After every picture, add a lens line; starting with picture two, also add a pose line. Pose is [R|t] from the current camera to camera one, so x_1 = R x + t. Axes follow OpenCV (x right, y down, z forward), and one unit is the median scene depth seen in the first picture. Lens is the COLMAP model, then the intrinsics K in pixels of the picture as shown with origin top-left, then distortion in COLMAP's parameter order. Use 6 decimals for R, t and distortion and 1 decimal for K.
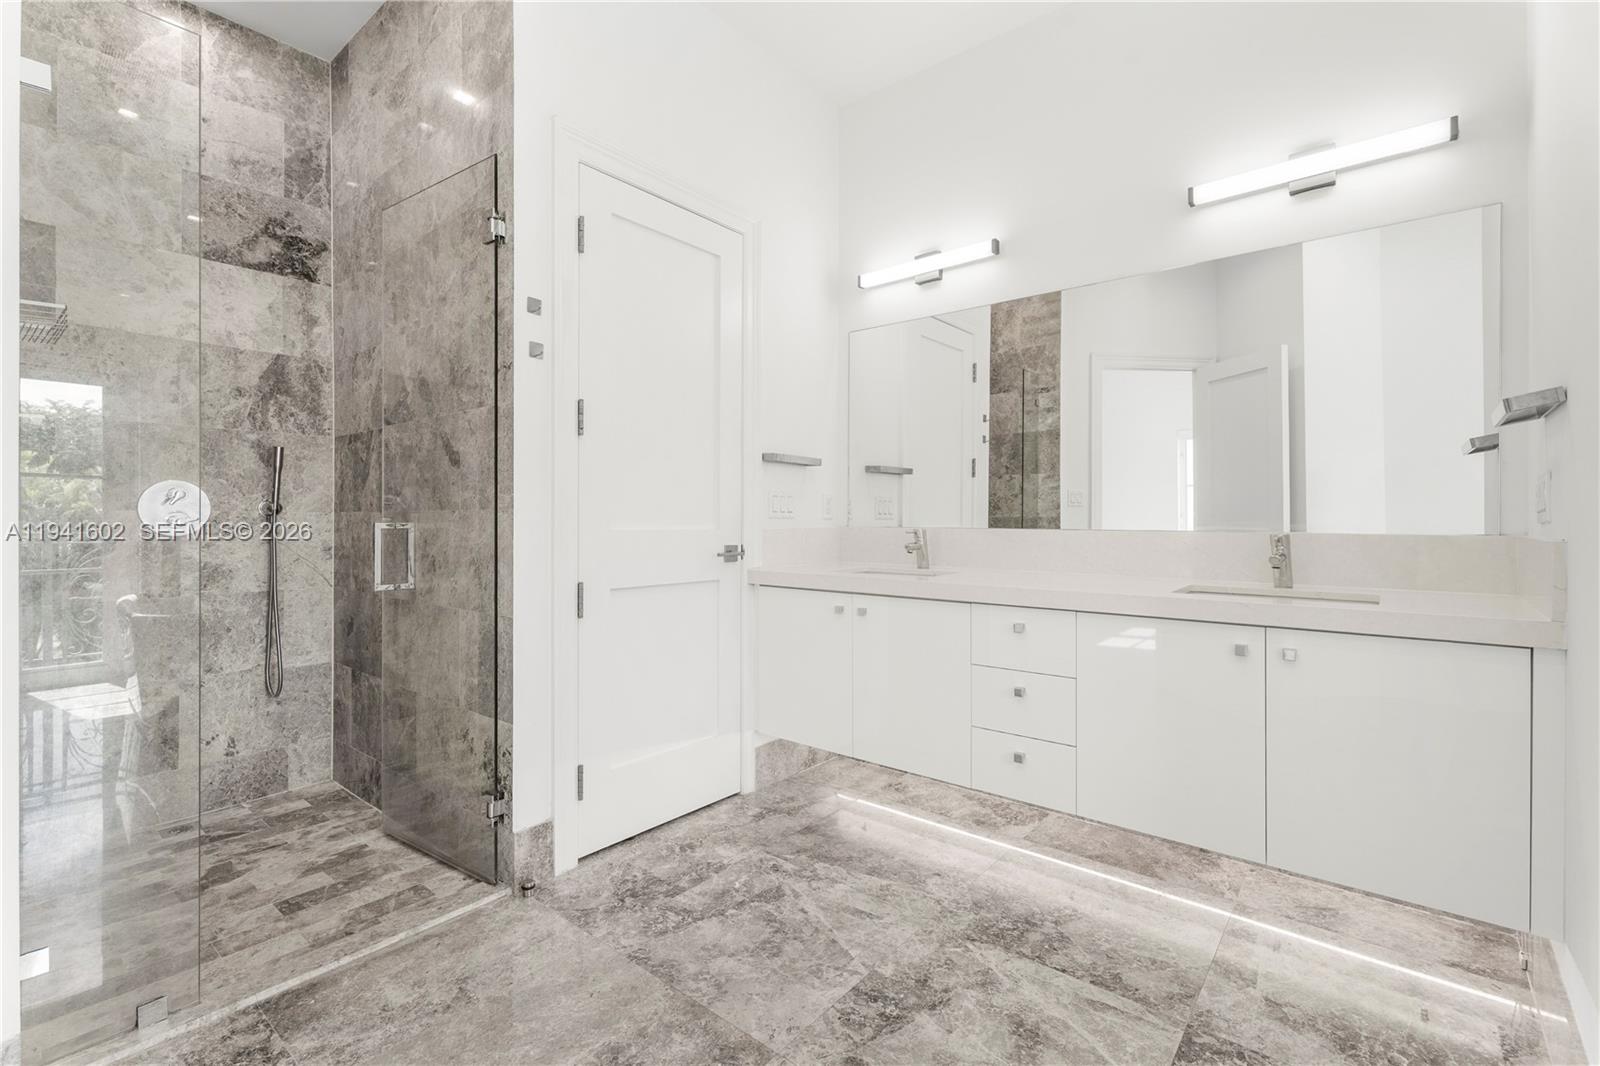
lens RADIAL K [[719.1, 0, 804.9], [0, 719.1, 516.7], [0, 0, 1]] dist [-0.000820, -0.000120]
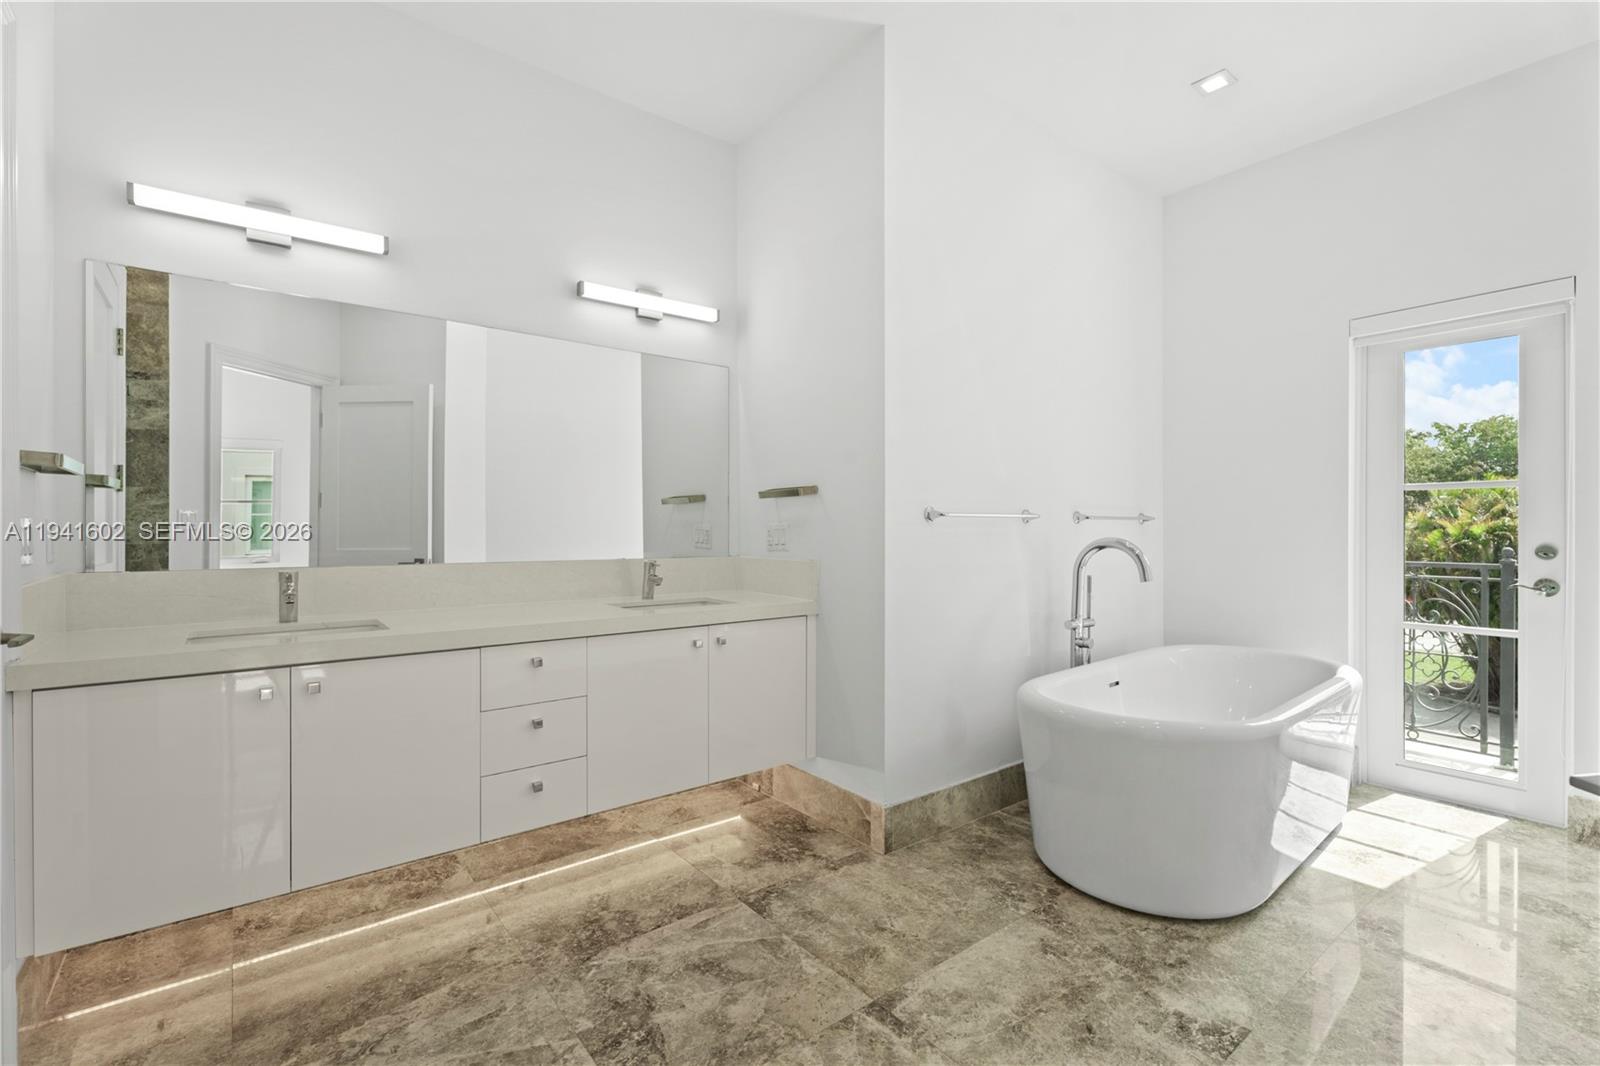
lens RADIAL K [[716.3, 0, 801.8], [0, 716.3, 533.8], [0, 0, 1]] dist [0.001111, -0.000479]
pose [[0.204624, -0.007568, 0.978811, -0.636025], [0.000399, 0.999971, 0.007649, -0.038902], [-0.978841, -0.001175, 0.204621, 0.415201]]
